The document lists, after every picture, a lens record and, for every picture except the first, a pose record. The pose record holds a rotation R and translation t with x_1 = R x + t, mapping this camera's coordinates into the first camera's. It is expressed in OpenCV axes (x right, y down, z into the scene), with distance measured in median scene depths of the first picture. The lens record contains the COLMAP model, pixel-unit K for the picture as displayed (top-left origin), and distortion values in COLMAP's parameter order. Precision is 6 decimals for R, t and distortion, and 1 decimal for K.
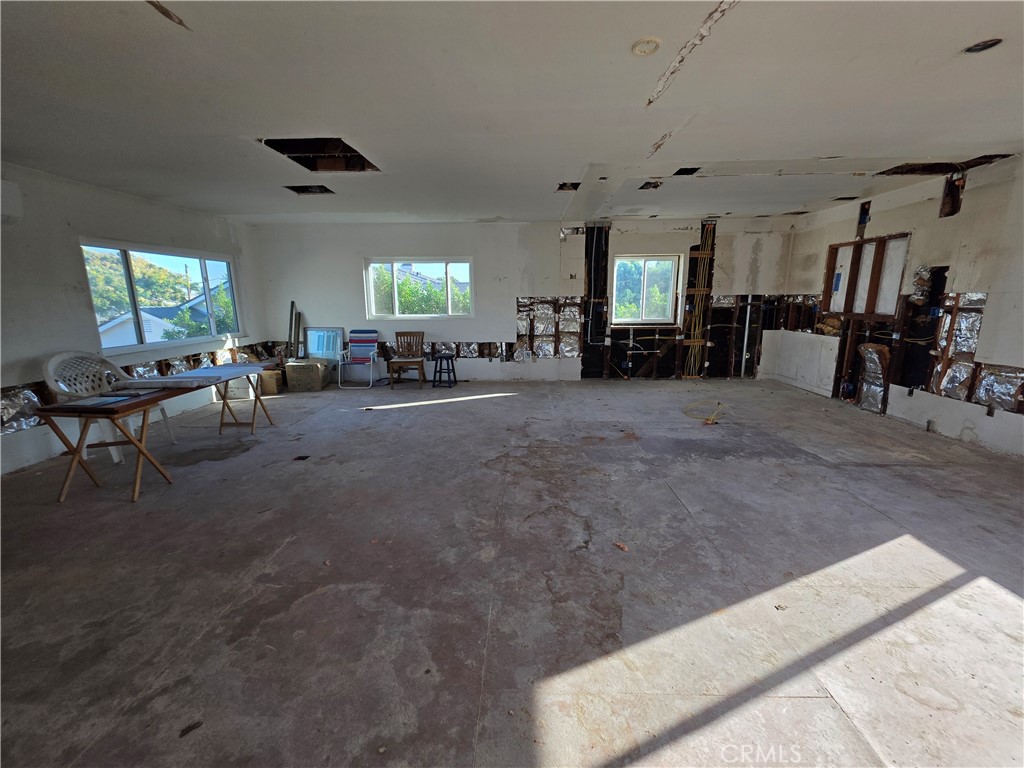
lens RADIAL K [[407.2, 0, 512.5], [0, 407.2, 379.9], [0, 0, 1]] dist [0.000447, 0.000100]
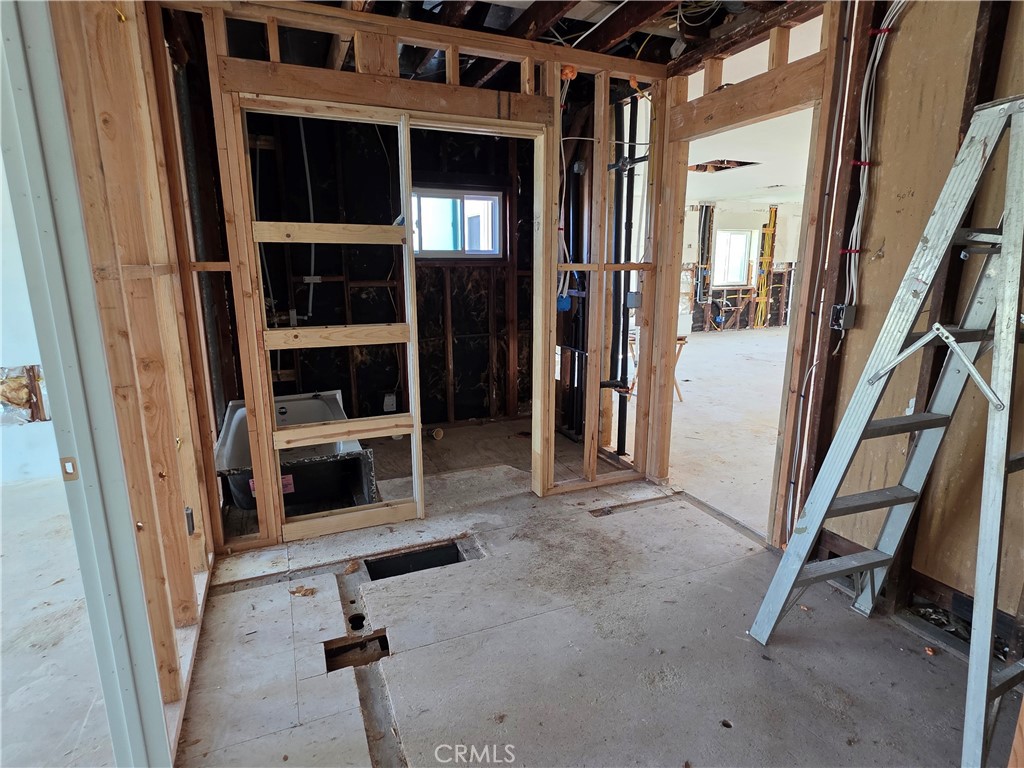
lens RADIAL K [[546.3, 0, 508.7], [0, 546.3, 380.7], [0, 0, 1]] dist [0.000471, -0.000418]
pose [[0.910215, -0.082004, 0.405937, -1.554446], [0.076764, 0.996622, 0.029204, 0.079408], [-0.406960, 0.004579, 0.913434, -0.375555]]
